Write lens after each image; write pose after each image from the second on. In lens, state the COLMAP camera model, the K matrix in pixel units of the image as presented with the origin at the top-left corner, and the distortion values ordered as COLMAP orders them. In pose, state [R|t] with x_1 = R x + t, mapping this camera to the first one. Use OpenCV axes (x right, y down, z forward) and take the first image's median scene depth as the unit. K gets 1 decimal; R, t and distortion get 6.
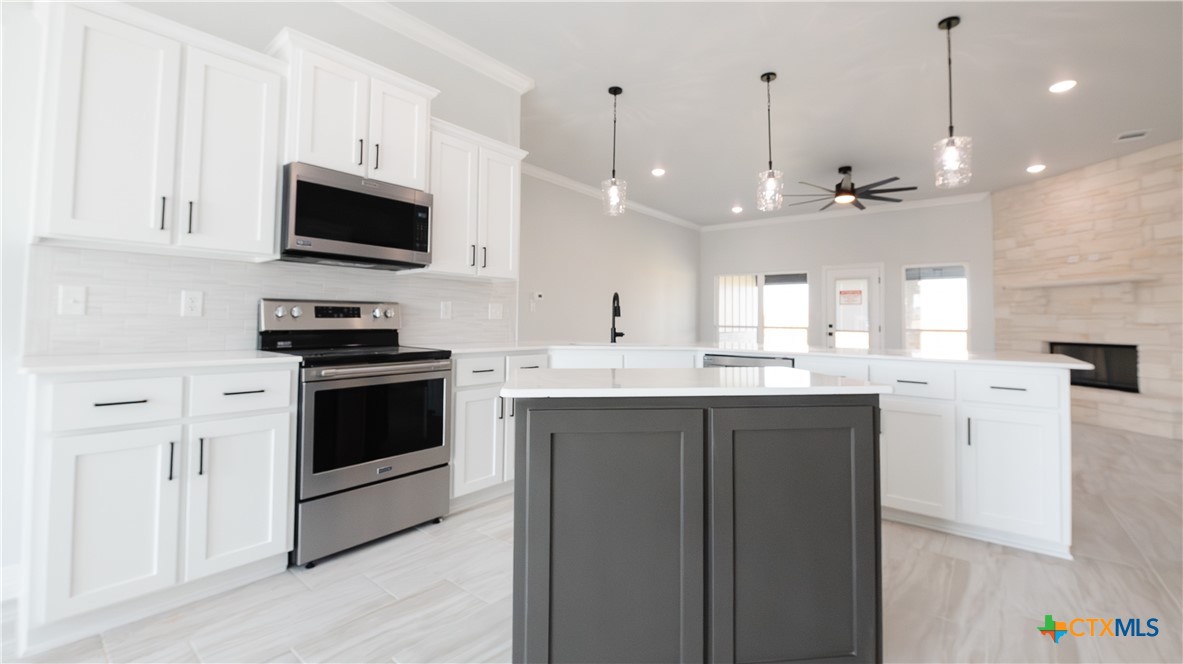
lens RADIAL K [[489.3, 0, 591.3], [0, 489.3, 302.7], [0, 0, 1]] dist [-0.015811, -0.000386]
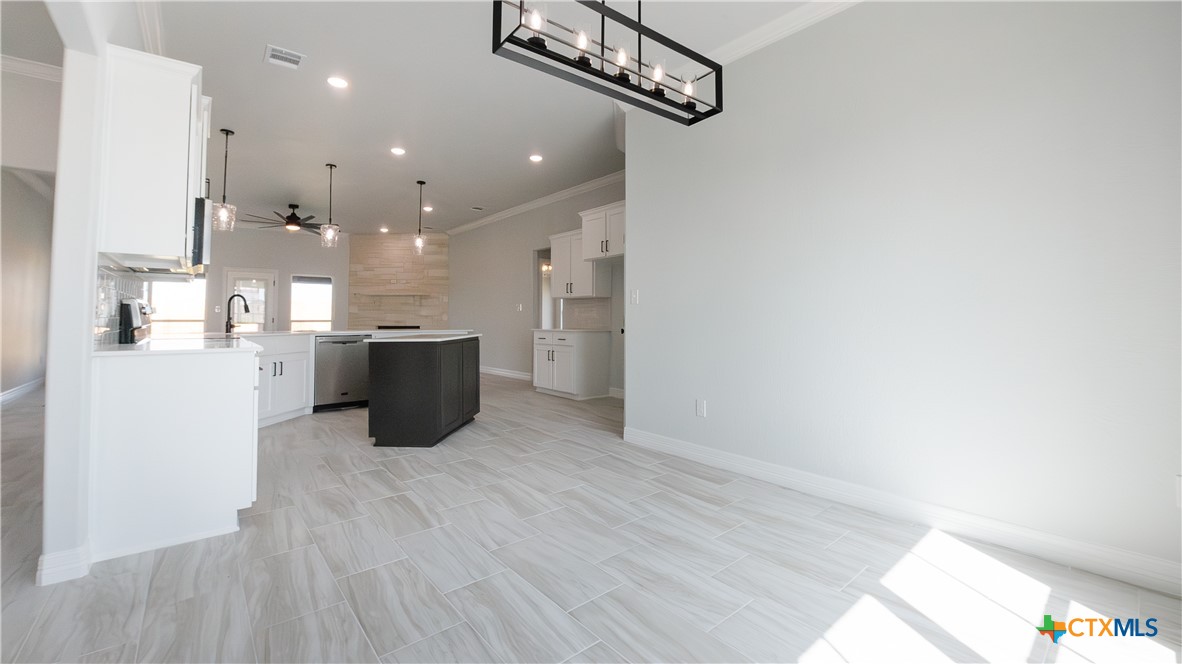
lens RADIAL K [[483.4, 0, 590.8], [0, 483.4, 300.9], [0, 0, 1]] dist [-0.009902, -0.000428]
pose [[0.198200, 0.024990, 0.979843, -1.035891], [-0.037494, 0.999137, -0.017898, -0.015262], [-0.979444, -0.033190, 0.198966, -0.187415]]
